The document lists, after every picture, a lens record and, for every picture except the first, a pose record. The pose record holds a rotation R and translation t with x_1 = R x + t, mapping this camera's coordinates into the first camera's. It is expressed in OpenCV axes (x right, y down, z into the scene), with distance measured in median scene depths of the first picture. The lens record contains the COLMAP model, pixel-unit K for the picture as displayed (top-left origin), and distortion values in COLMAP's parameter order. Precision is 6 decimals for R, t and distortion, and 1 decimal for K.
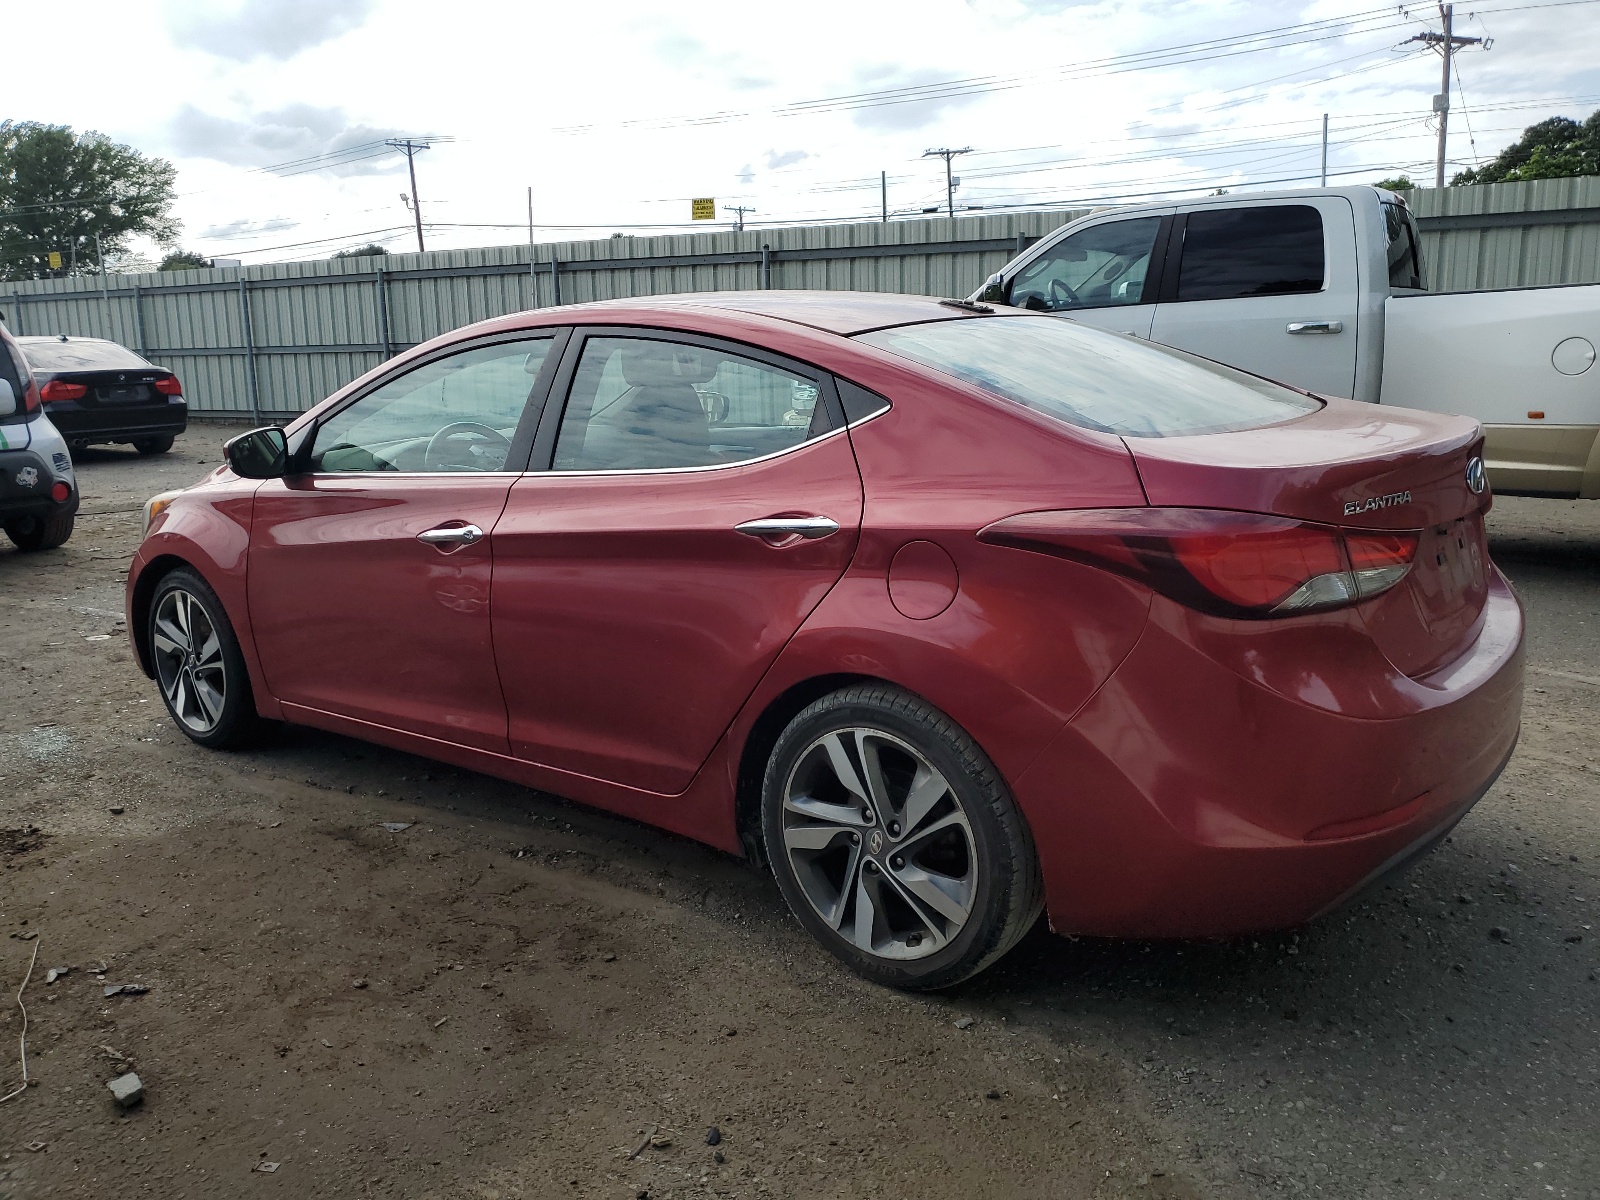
lens RADIAL K [[1339.5, 0, 756.8], [0, 1339.5, 603.6], [0, 0, 1]] dist [-0.010930, 0.047537]
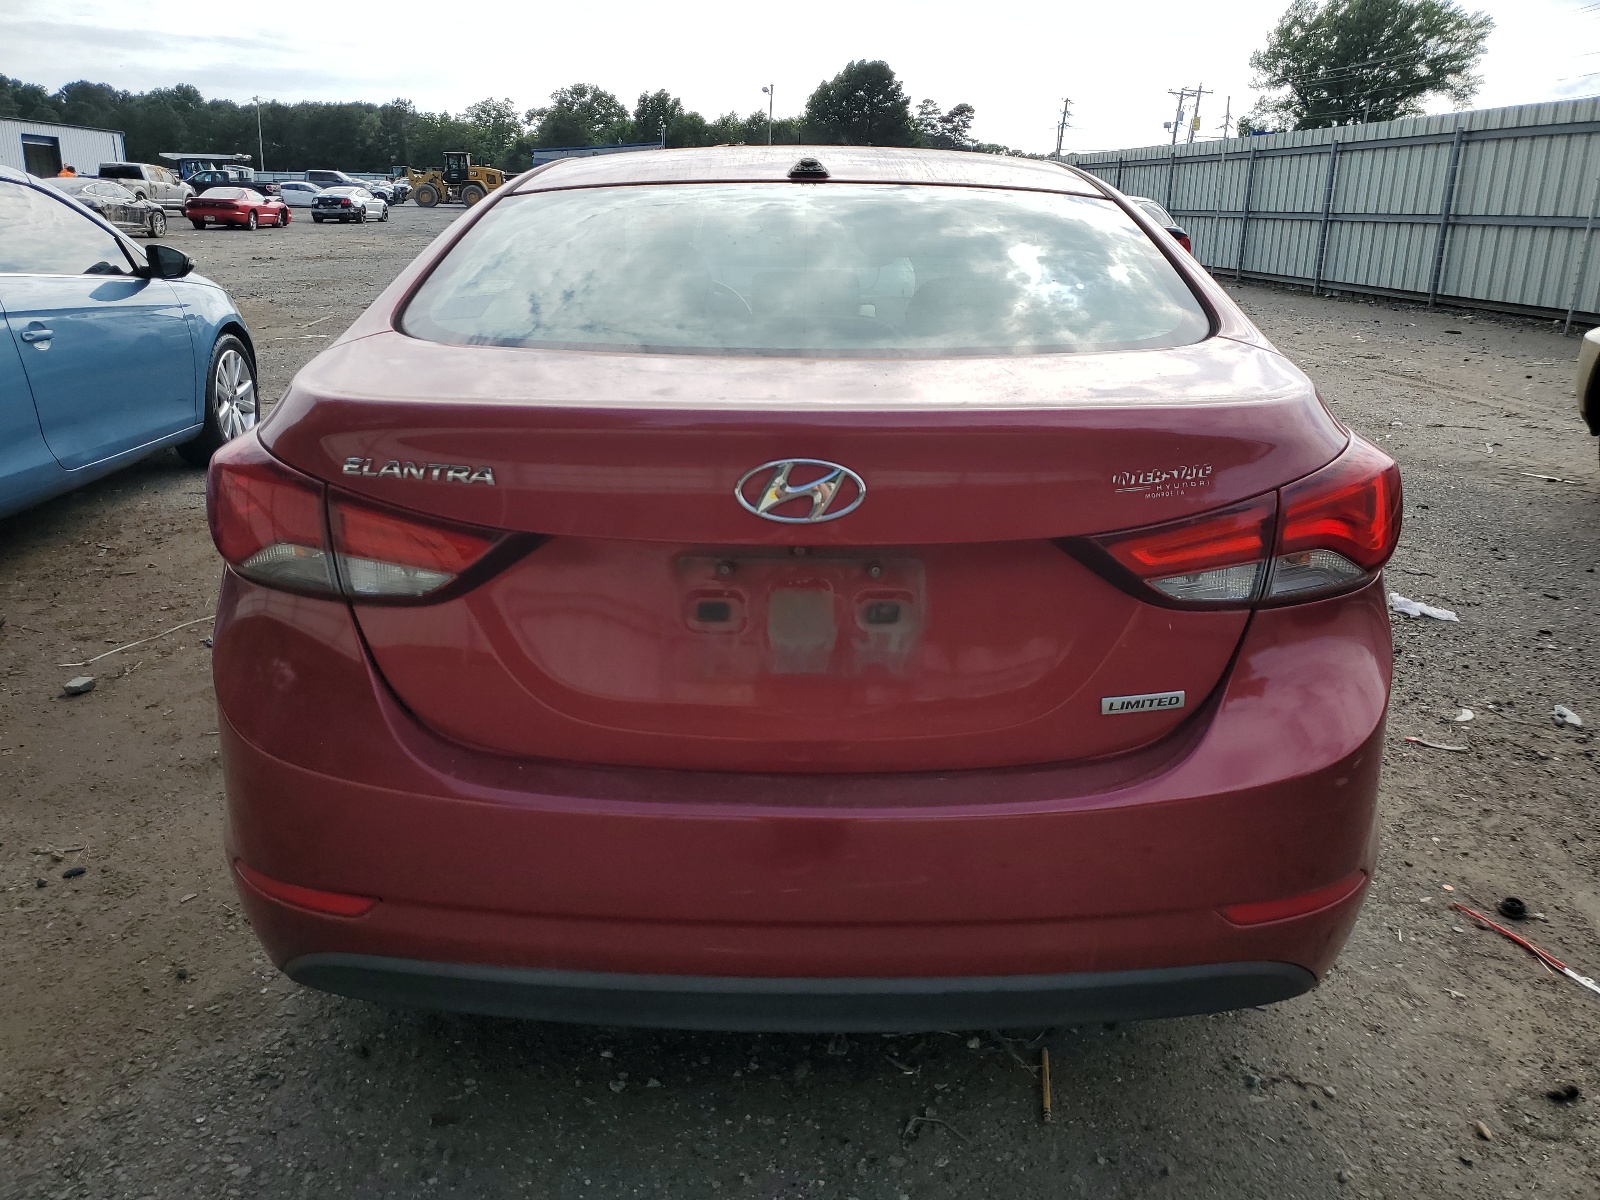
lens RADIAL K [[1297.1, 0, 800.0], [0, 1297.1, 600.0], [0, 0, 1]] dist [-0.002830, -0.003813]
pose [[0.536916, 0.275304, -0.797452, 0.141629], [-0.192803, 0.960282, 0.201705, -0.023652], [0.821309, 0.045452, 0.568670, 0.103203]]
